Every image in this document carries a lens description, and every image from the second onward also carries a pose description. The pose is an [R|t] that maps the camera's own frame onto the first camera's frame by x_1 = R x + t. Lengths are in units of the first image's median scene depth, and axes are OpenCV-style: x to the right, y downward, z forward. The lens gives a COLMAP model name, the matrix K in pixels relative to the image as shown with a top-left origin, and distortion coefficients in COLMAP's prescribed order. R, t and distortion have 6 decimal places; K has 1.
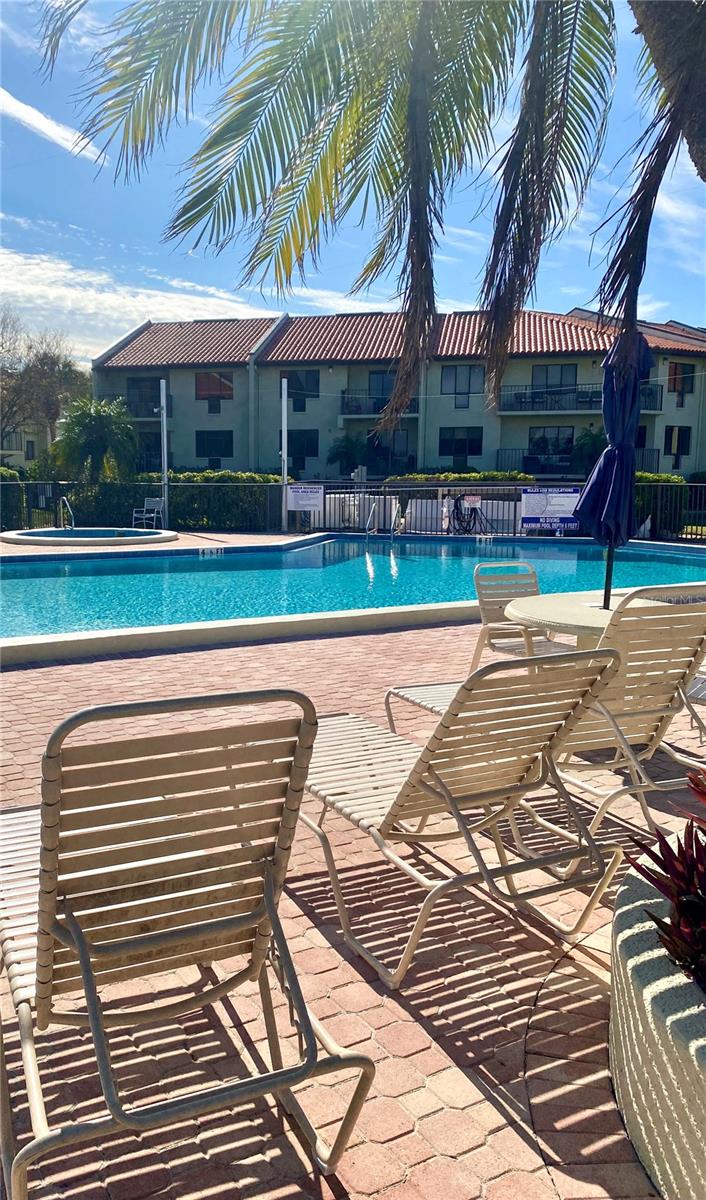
lens RADIAL K [[927.2, 0, 352.4], [0, 927.2, 602.2], [0, 0, 1]] dist [-0.006176, -0.002043]
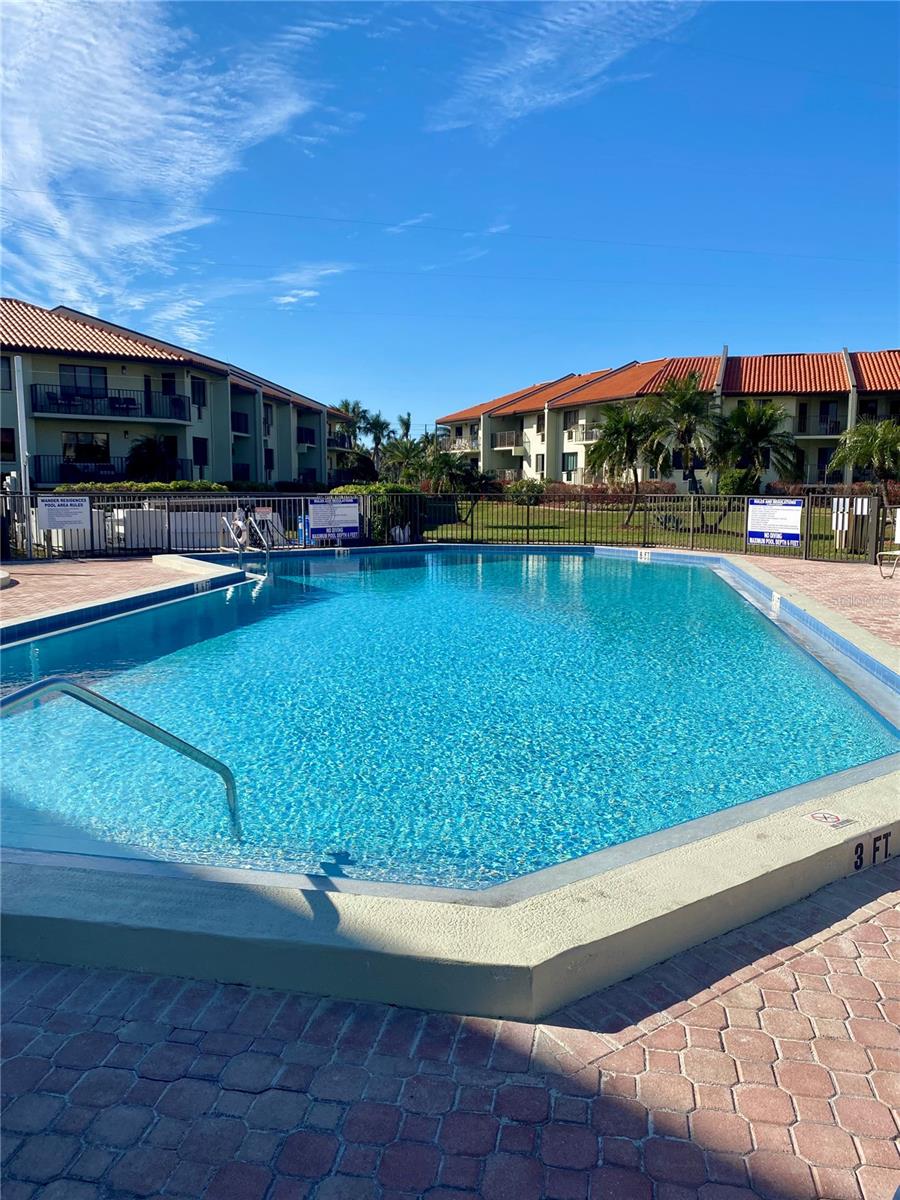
lens RADIAL K [[901.5, 0, 448.5], [0, 901.5, 597.9], [0, 0, 1]] dist [-0.068794, -0.001914]
pose [[0.589786, -0.092779, 0.802212, -0.488467], [0.100592, 0.994082, 0.041014, -0.042430], [-0.801270, 0.056506, 0.595629, 0.319951]]
